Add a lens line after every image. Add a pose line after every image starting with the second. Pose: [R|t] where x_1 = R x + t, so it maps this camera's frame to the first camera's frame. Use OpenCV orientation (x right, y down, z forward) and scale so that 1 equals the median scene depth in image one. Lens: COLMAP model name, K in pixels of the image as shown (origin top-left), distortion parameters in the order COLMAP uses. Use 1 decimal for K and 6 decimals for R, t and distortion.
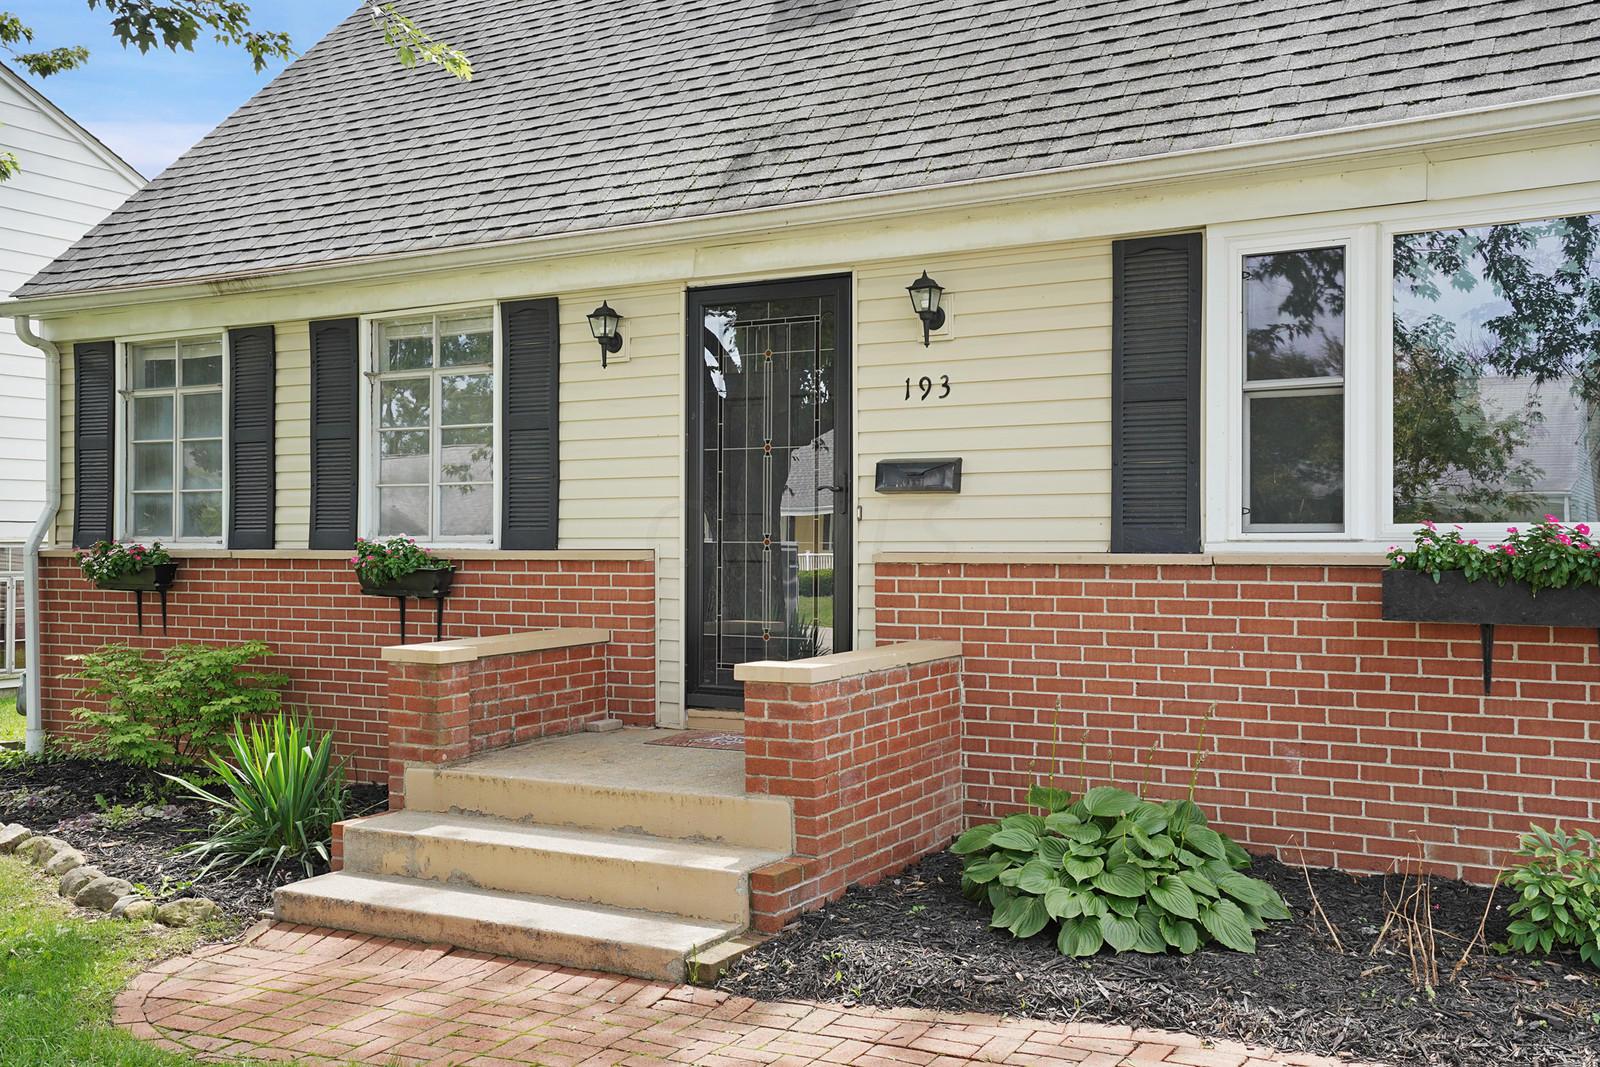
lens RADIAL K [[1518.8, 0, 796.7], [0, 1518.8, 536.2], [0, 0, 1]] dist [0.057184, 0.000000]
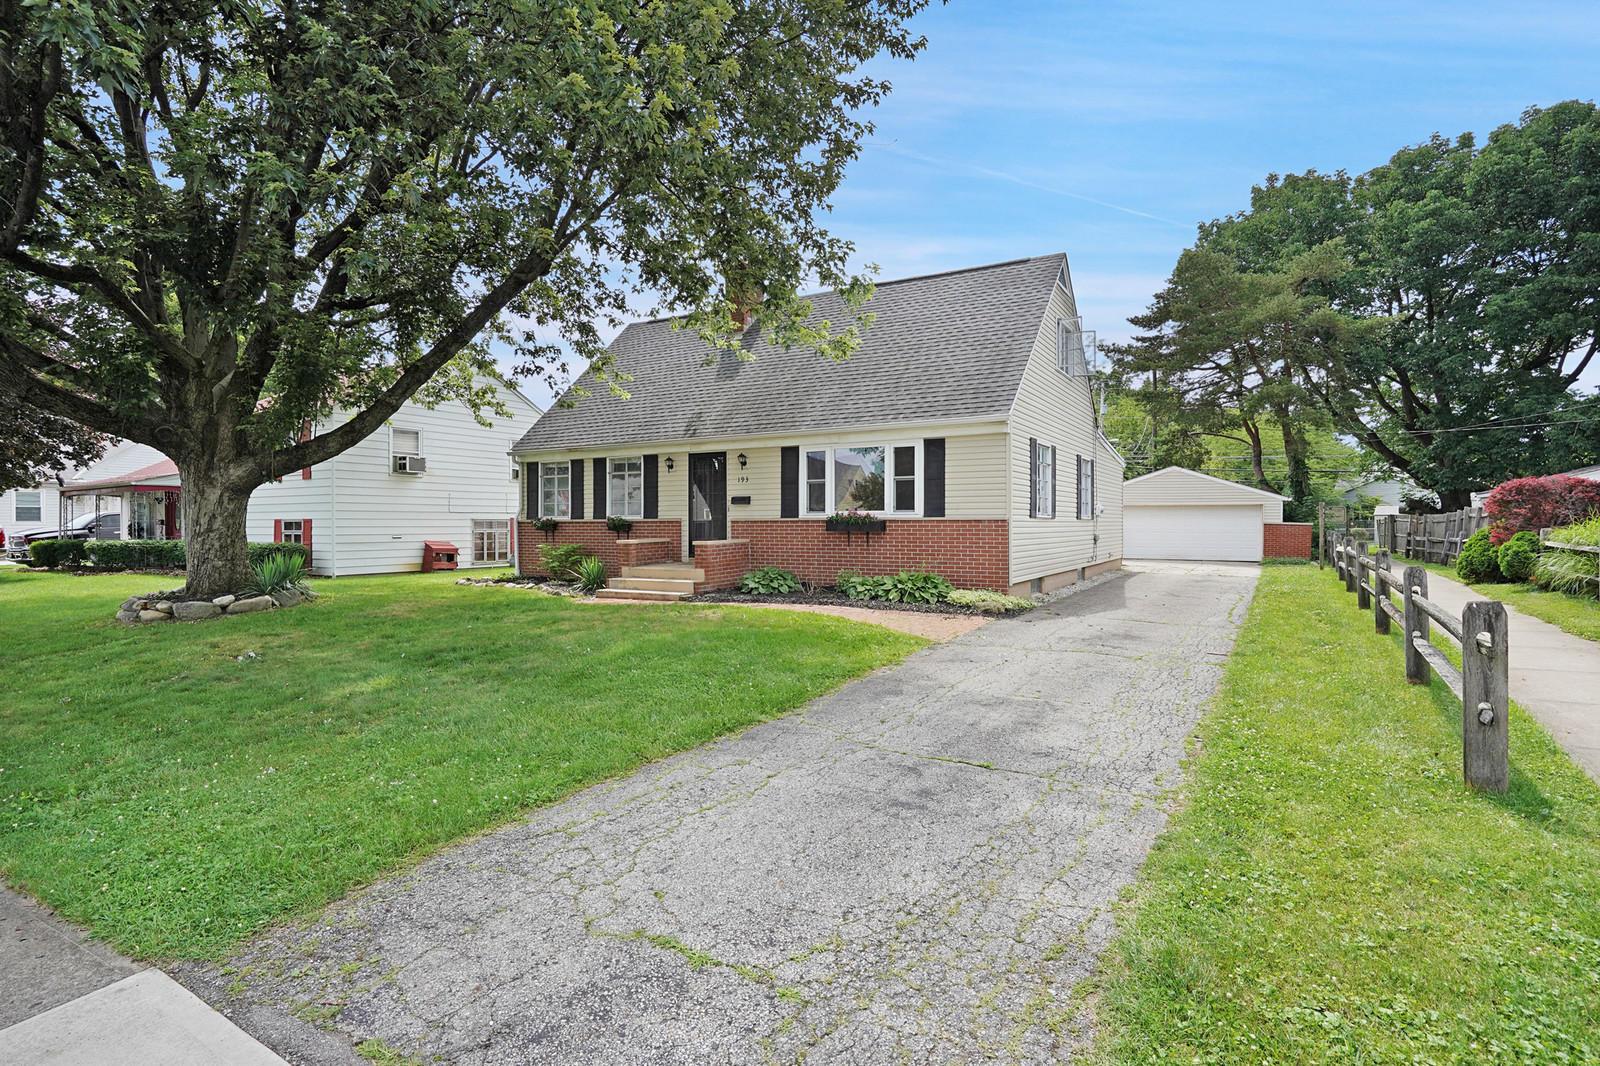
lens RADIAL K [[791.1, 0, 802.5], [0, 791.1, 525.7], [0, 0, 1]] dist [-0.025557, 0.004805]
pose [[0.999986, -0.004977, 0.001956, 0.220356], [0.004956, 0.999927, 0.010991, 0.007126], [-0.002011, -0.010981, 0.999938, -1.083646]]
